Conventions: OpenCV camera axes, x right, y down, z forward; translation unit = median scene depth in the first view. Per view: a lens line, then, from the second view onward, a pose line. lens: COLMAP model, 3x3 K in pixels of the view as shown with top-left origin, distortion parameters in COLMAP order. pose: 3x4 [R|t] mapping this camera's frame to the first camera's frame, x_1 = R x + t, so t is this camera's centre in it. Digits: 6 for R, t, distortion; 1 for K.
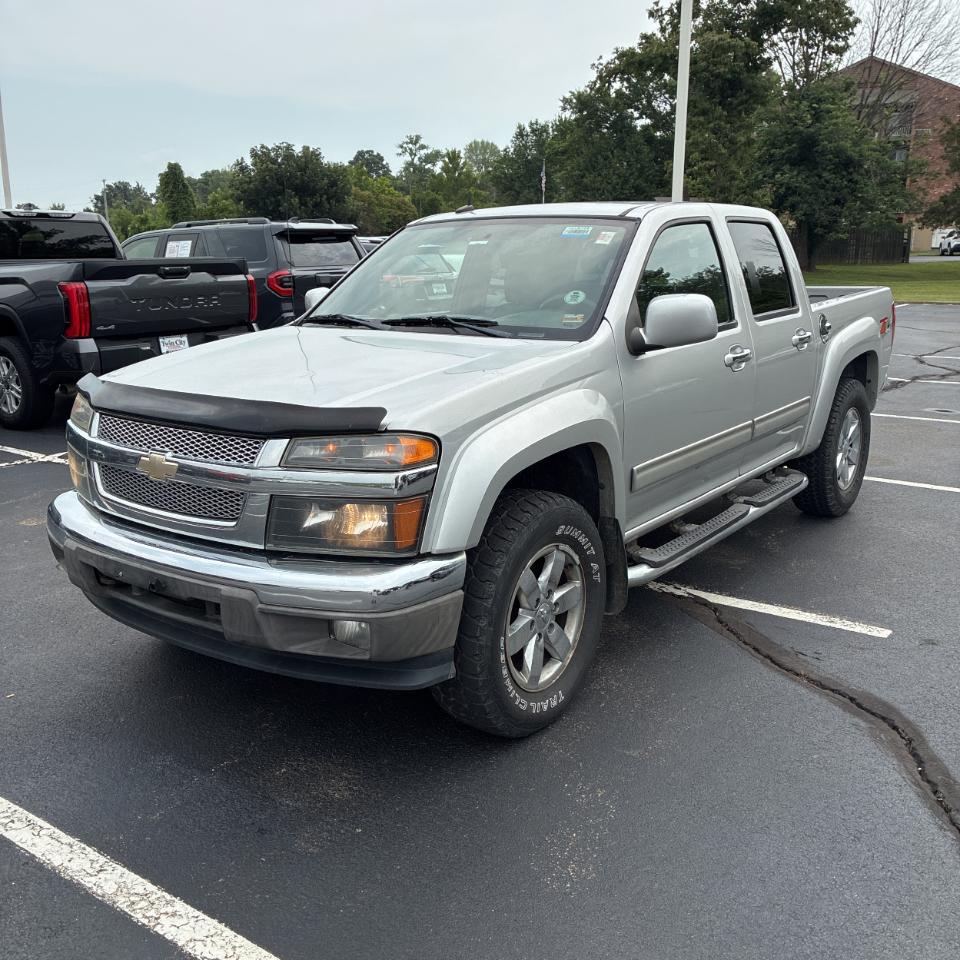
lens RADIAL K [[967.4, 0, 482.7], [0, 967.4, 468.2], [0, 0, 1]] dist [0.037052, -0.035772]
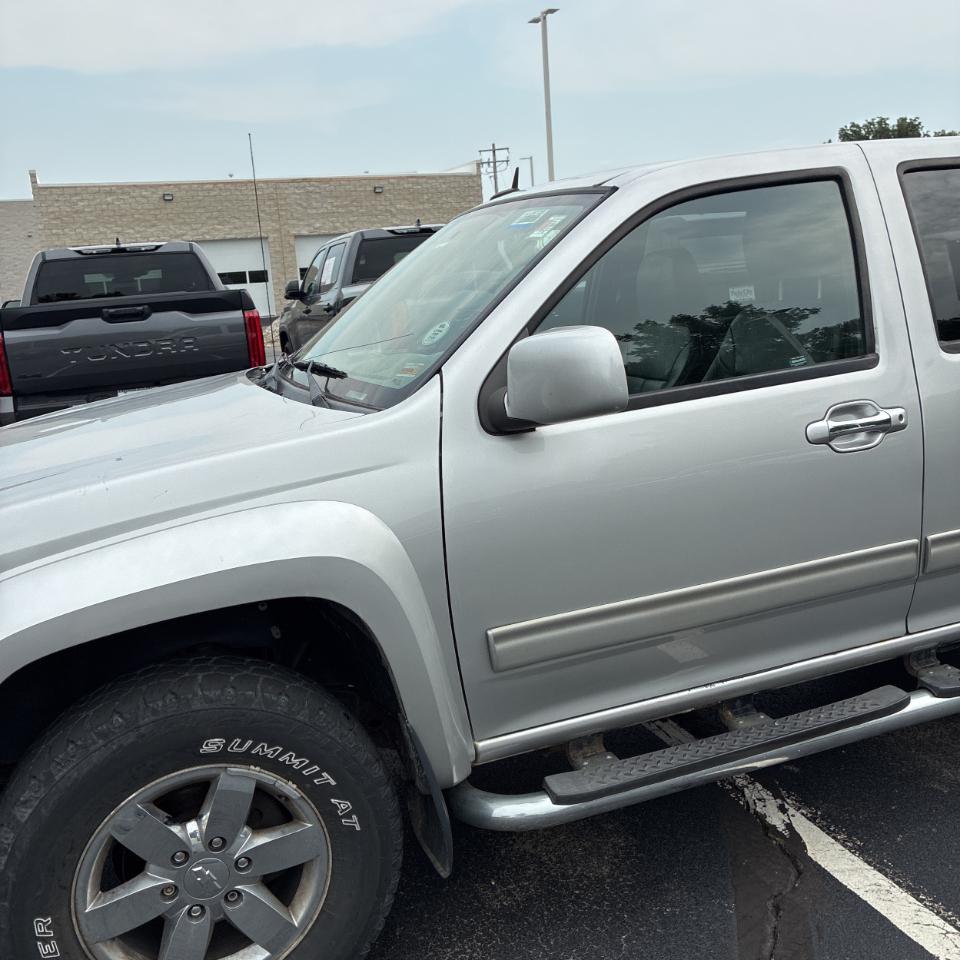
lens RADIAL K [[967.4, 0, 482.7], [0, 967.4, 468.2], [0, 0, 1]] dist [0.037052, -0.035772]
pose [[0.832233, 0.057115, -0.551476, 0.381433], [-0.052042, 0.998335, 0.024858, -0.091377], [0.551977, 0.008013, 0.833821, 0.428461]]
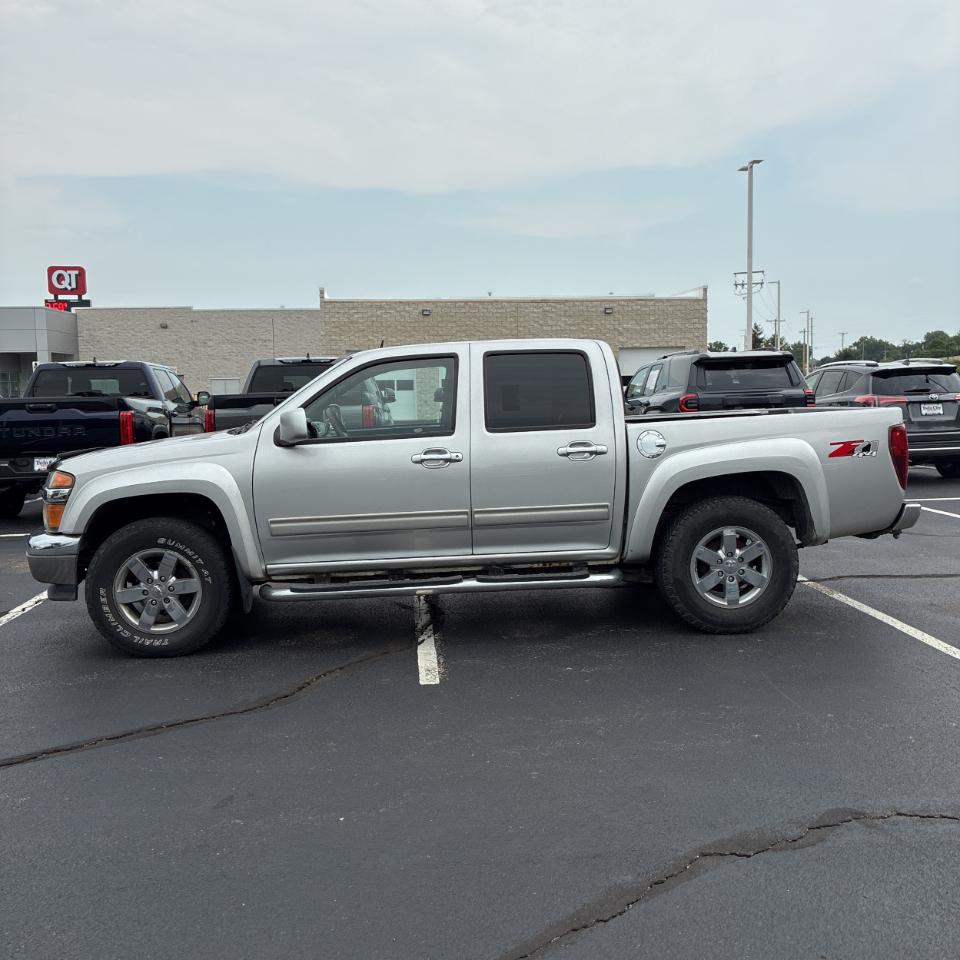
lens RADIAL K [[955.5, 0, 488.0], [0, 955.5, 478.7], [0, 0, 1]] dist [0.095749, -0.270414]
pose [[0.658019, 0.059893, -0.750616, 1.252122], [-0.145007, 0.988253, -0.048264, -0.033887], [0.738908, 0.140603, 0.658974, 0.202644]]
